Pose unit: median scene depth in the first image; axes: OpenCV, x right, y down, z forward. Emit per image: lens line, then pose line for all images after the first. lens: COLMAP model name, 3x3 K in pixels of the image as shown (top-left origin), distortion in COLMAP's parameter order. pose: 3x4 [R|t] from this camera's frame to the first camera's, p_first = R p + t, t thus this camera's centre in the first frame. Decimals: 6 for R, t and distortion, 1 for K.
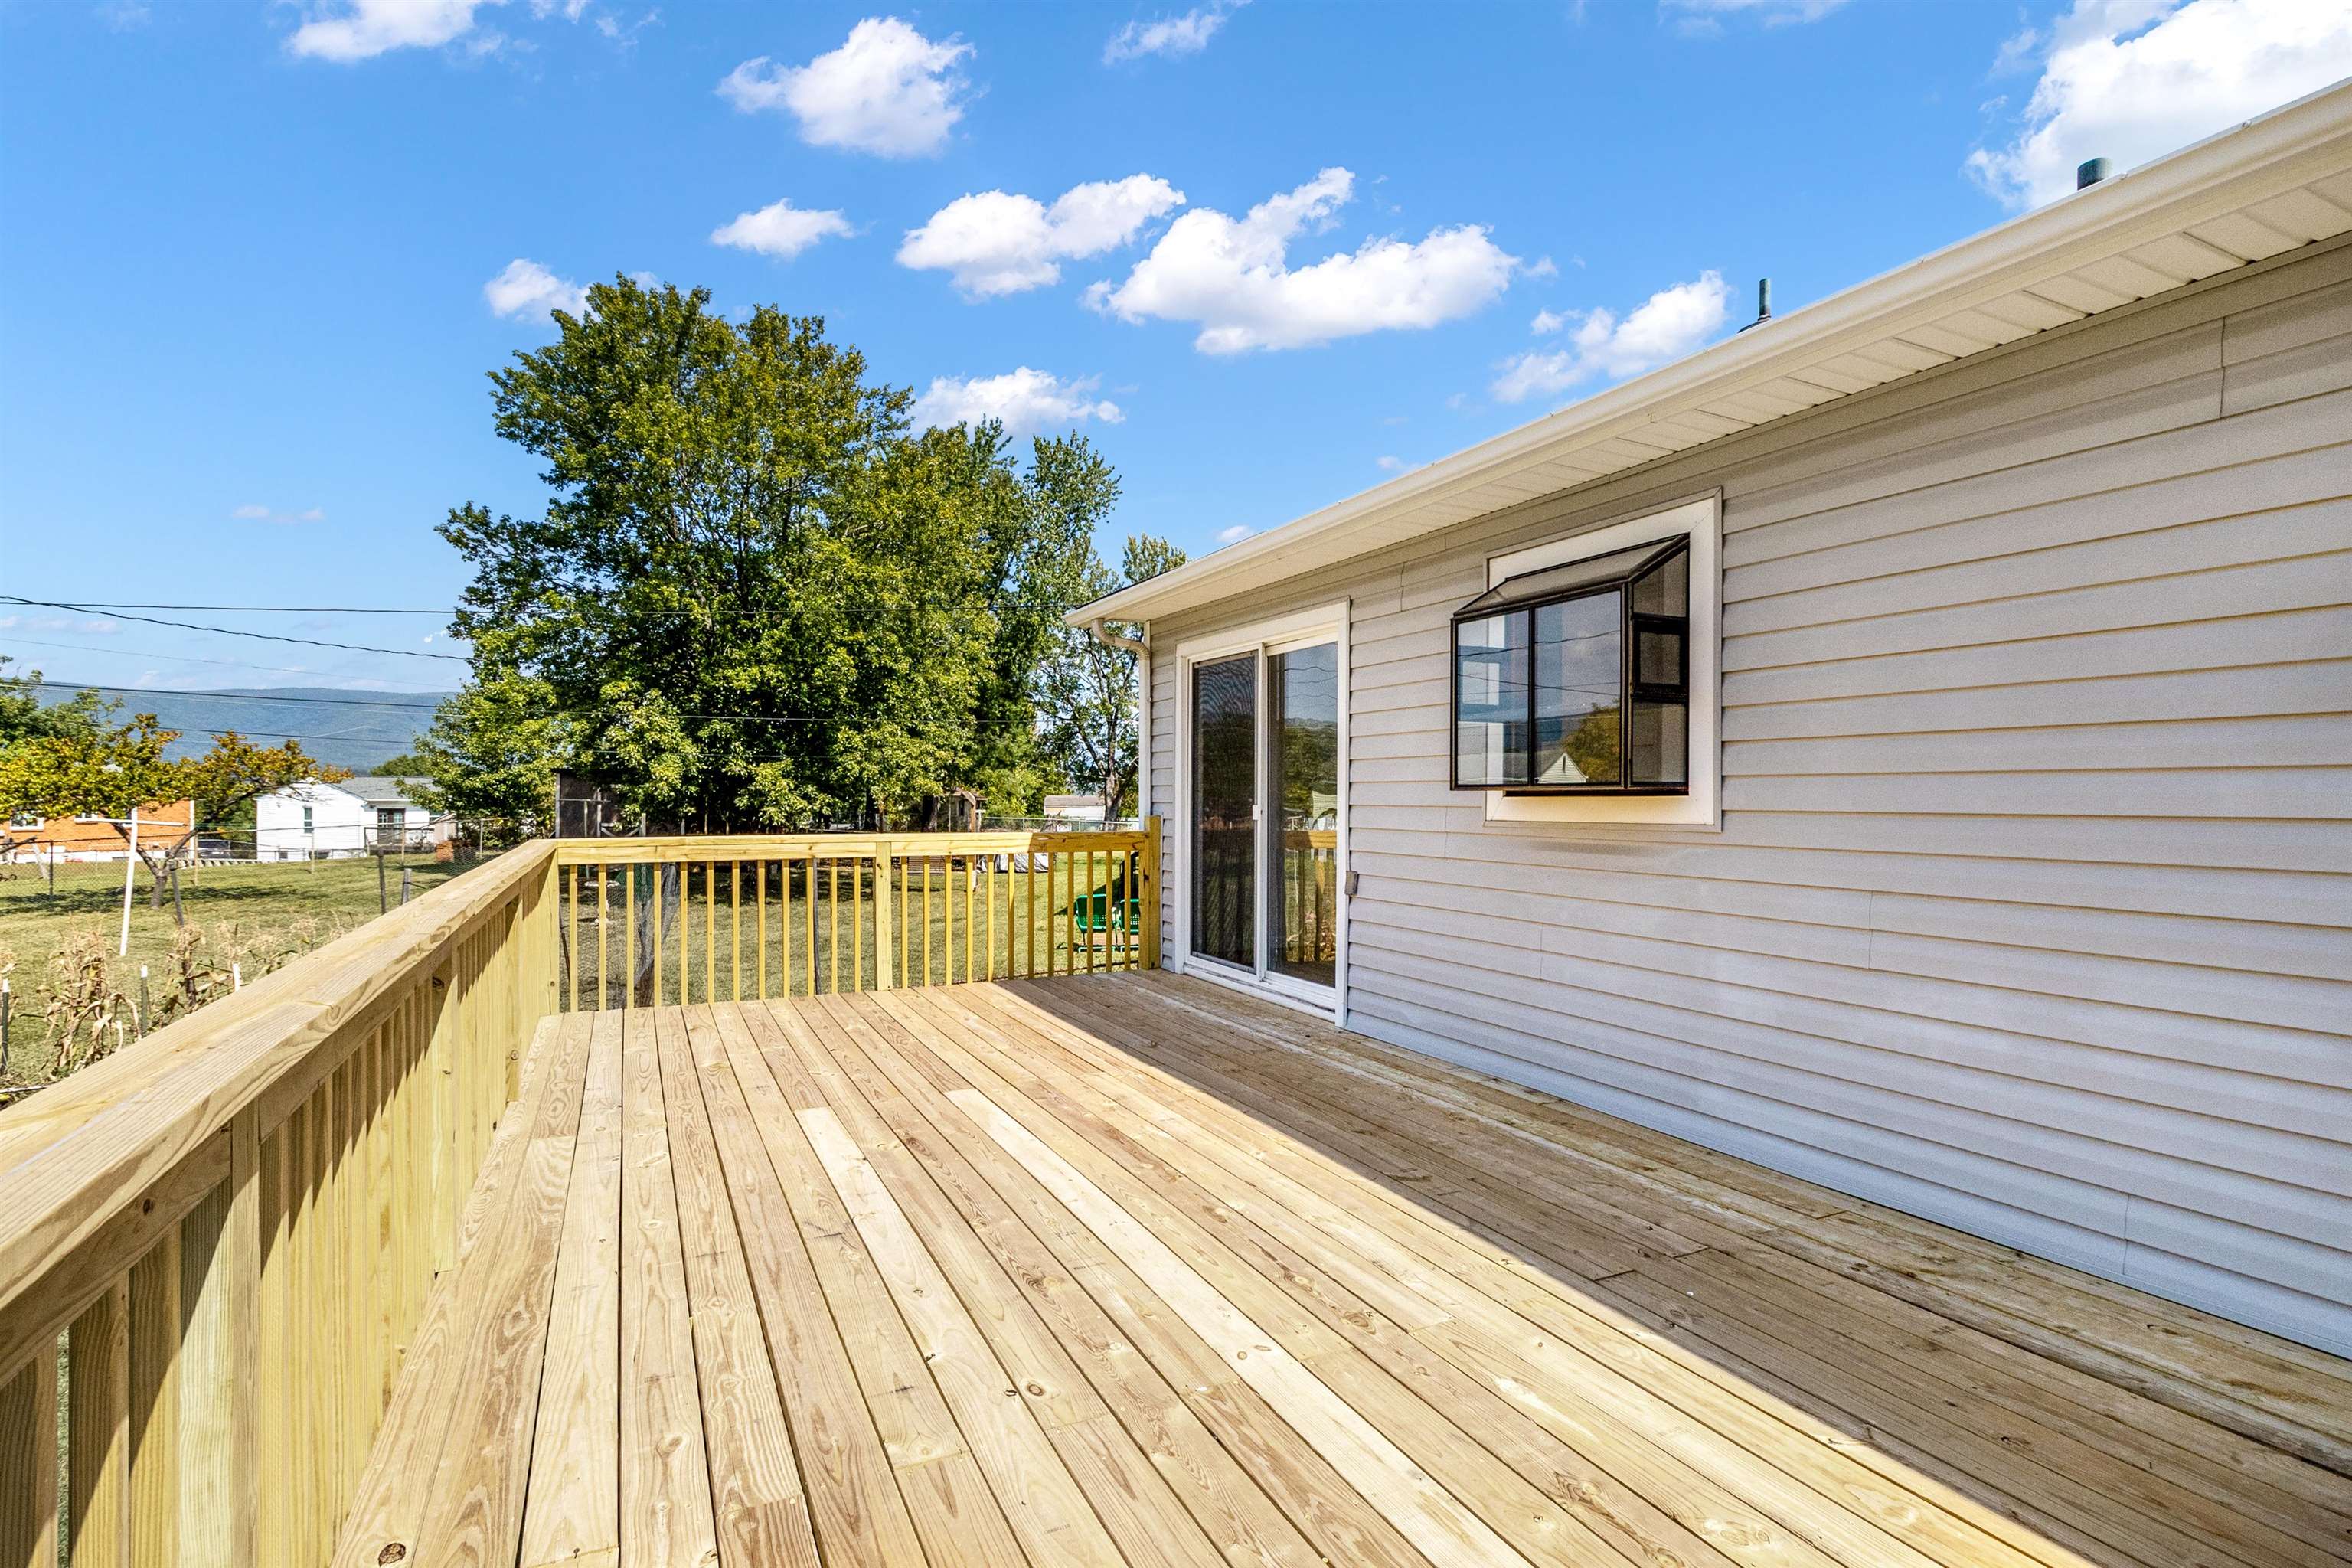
lens RADIAL K [[1114.0, 0, 1184.4], [0, 1114.0, 774.6], [0, 0, 1]] dist [0.001650, -0.000179]
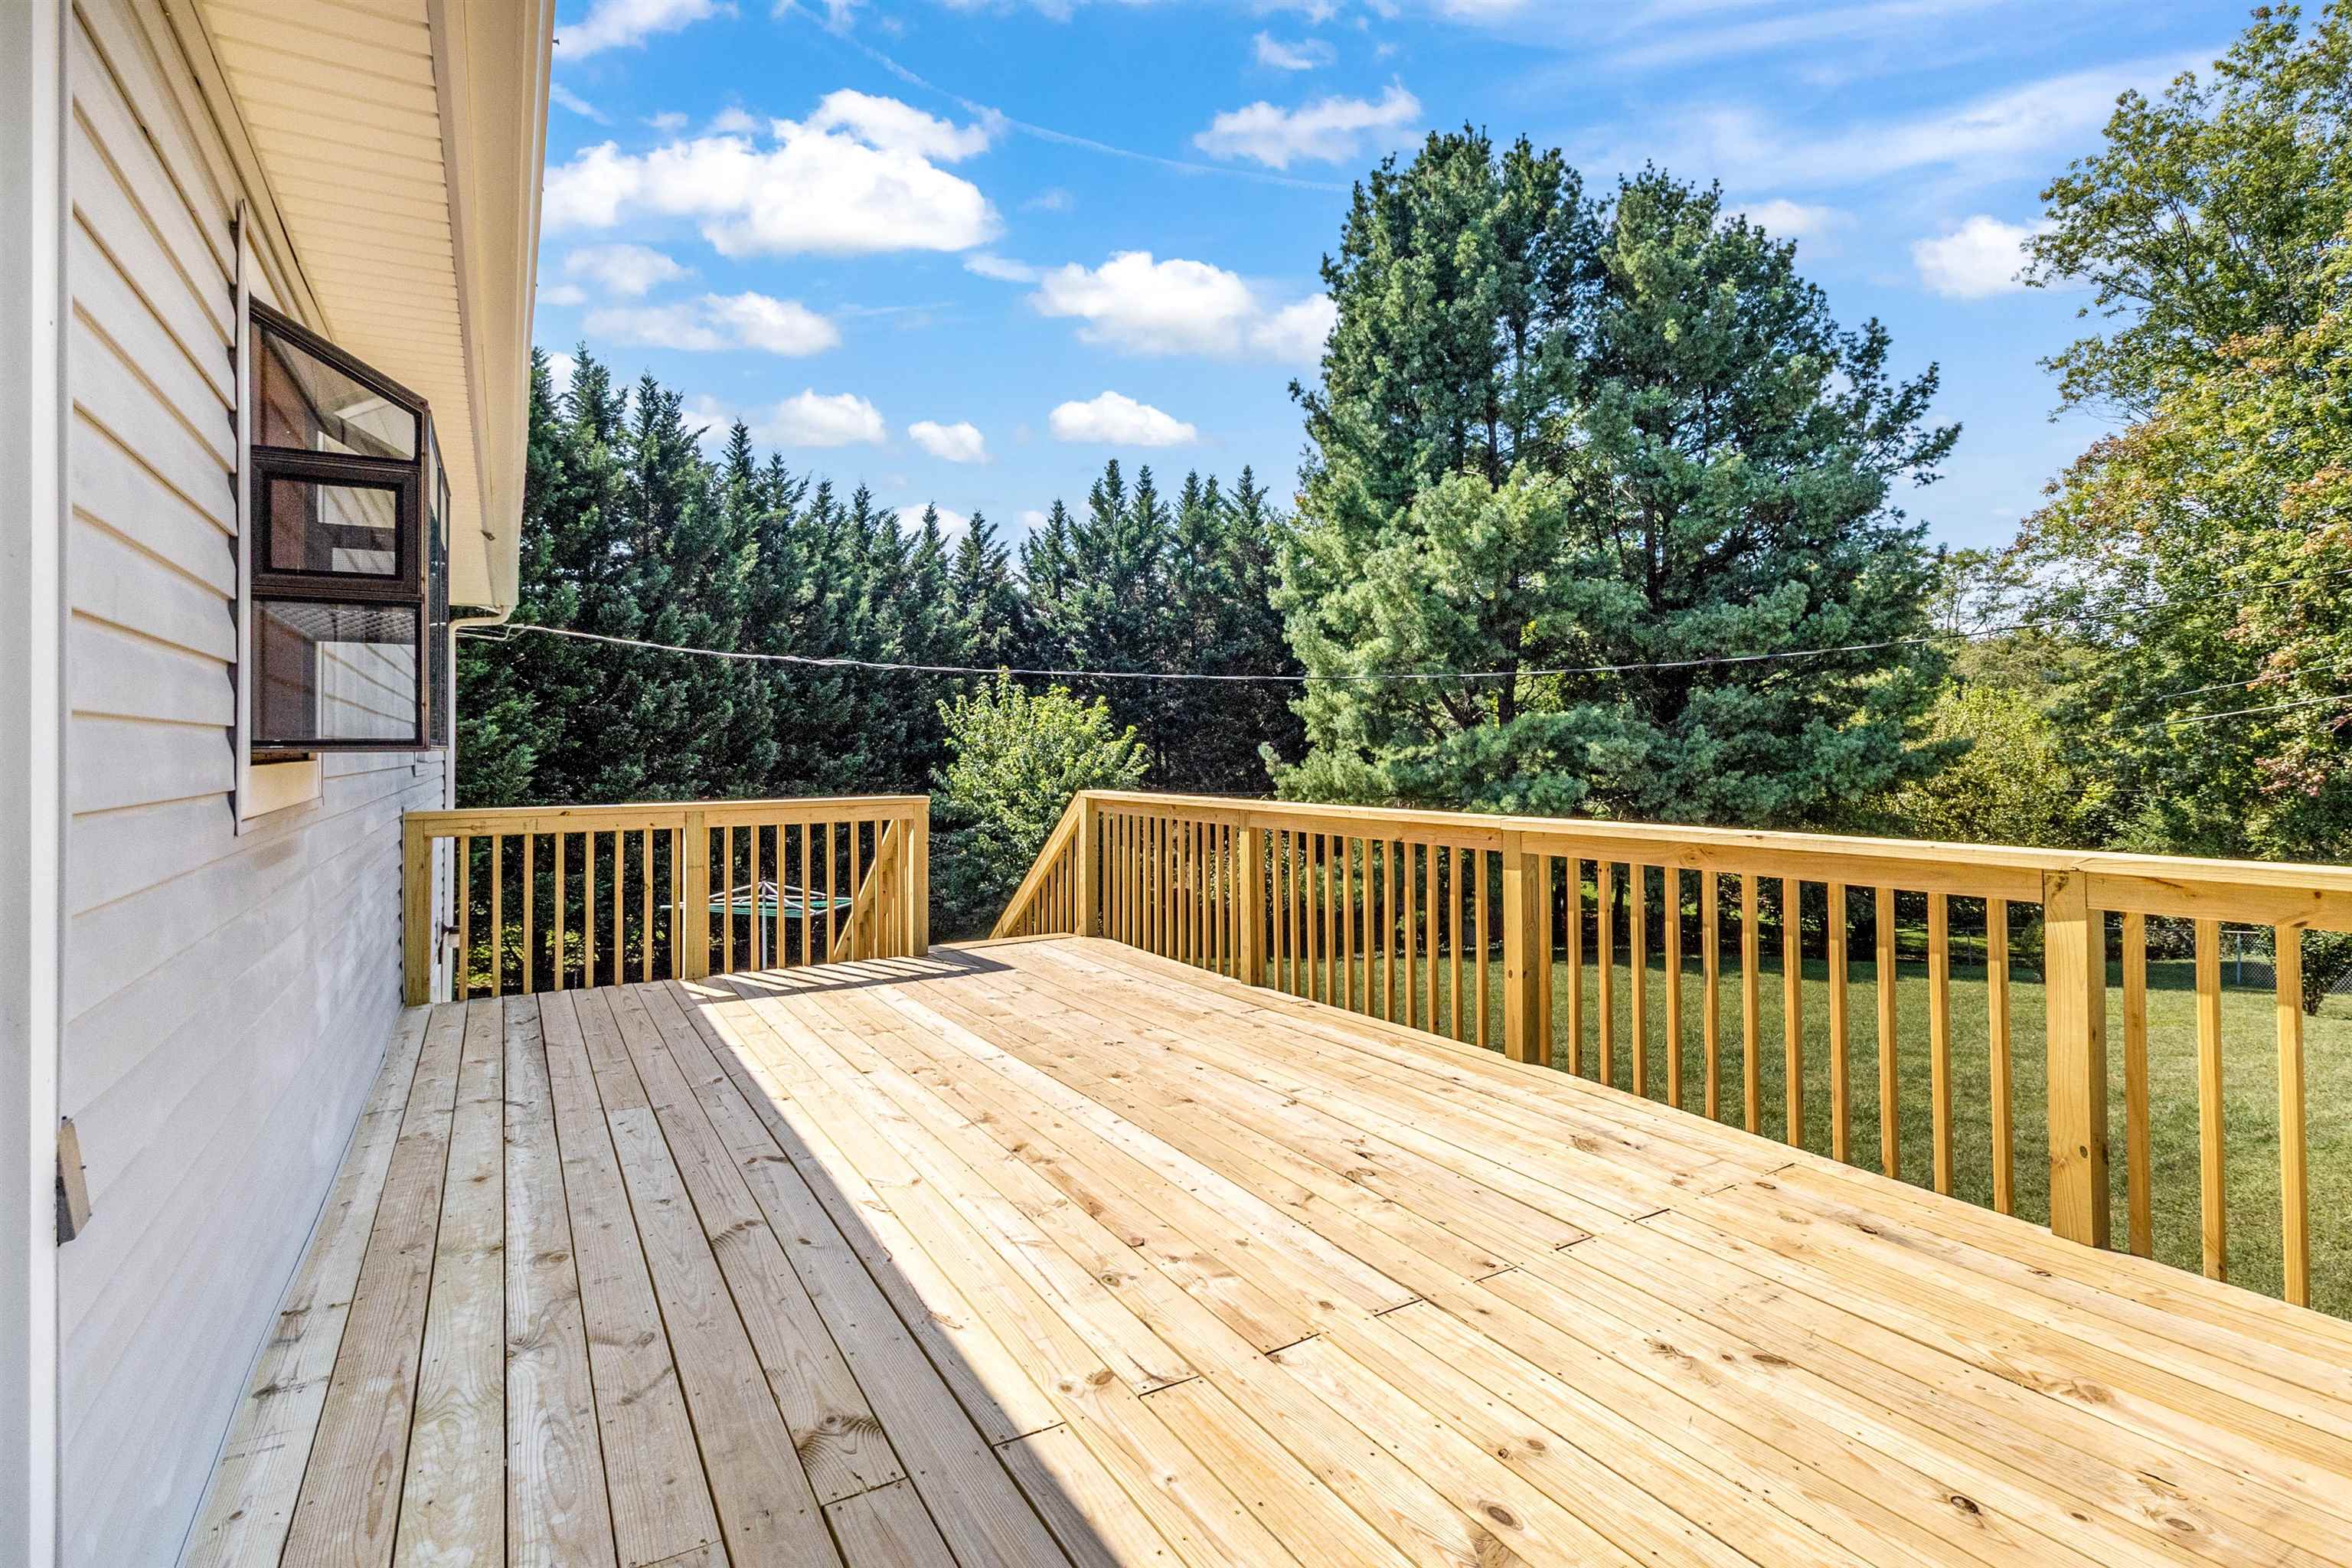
lens RADIAL K [[1125.2, 0, 1173.9], [0, 1125.2, 716.0], [0, 0, 1]] dist [0.000367, -0.000256]
pose [[-0.998035, 0.006146, -0.062355, -0.066406], [0.008681, 0.999143, -0.040459, 0.025822], [0.062053, -0.040921, -0.997234, 1.661064]]
